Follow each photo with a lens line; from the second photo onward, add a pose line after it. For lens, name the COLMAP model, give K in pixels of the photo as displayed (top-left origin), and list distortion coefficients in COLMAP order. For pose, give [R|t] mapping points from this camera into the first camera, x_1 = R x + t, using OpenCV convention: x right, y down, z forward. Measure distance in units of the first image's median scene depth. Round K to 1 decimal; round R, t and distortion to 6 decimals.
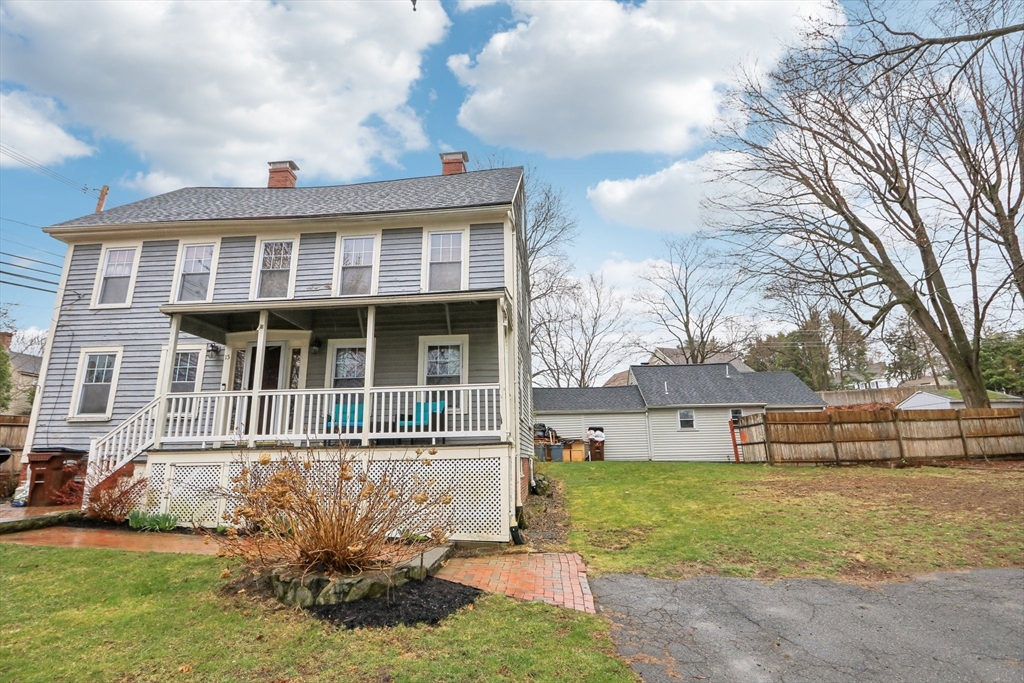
lens RADIAL K [[506.8, 0, 512.0], [0, 506.8, 341.5], [0, 0, 1]] dist [-0.006290, -0.000882]
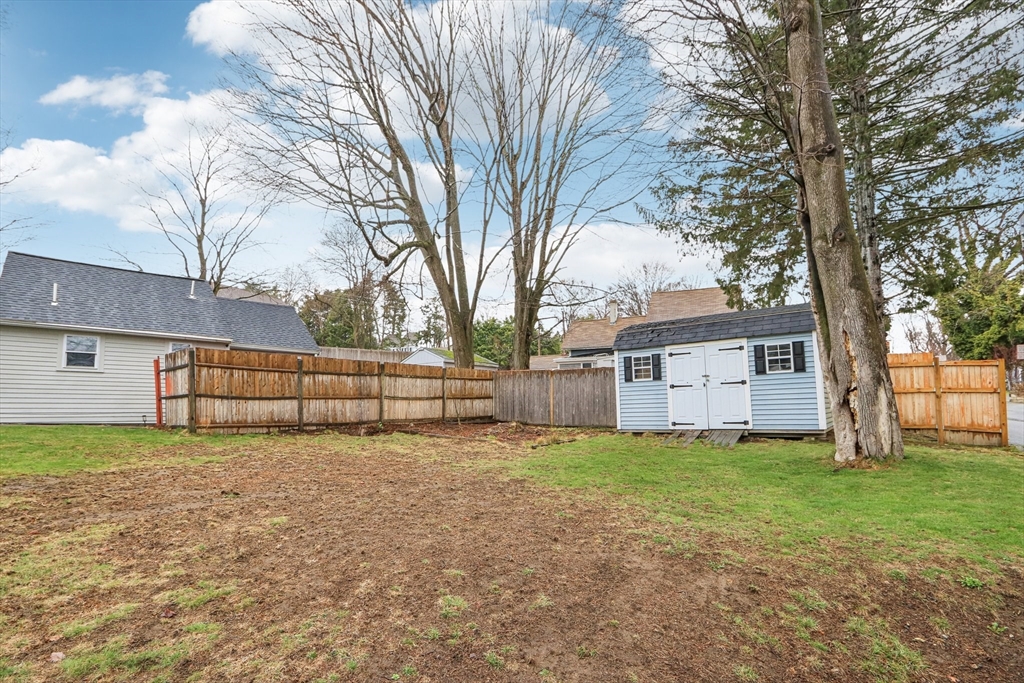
lens RADIAL K [[484.0, 0, 512.0], [0, 484.0, 341.5], [0, 0, 1]] dist [-0.002480, -0.000168]
pose [[0.680611, 0.115232, 0.723526, 0.311252], [-0.176314, 0.984292, 0.009093, 0.055752], [-0.711113, -0.133756, 0.690237, 0.301264]]
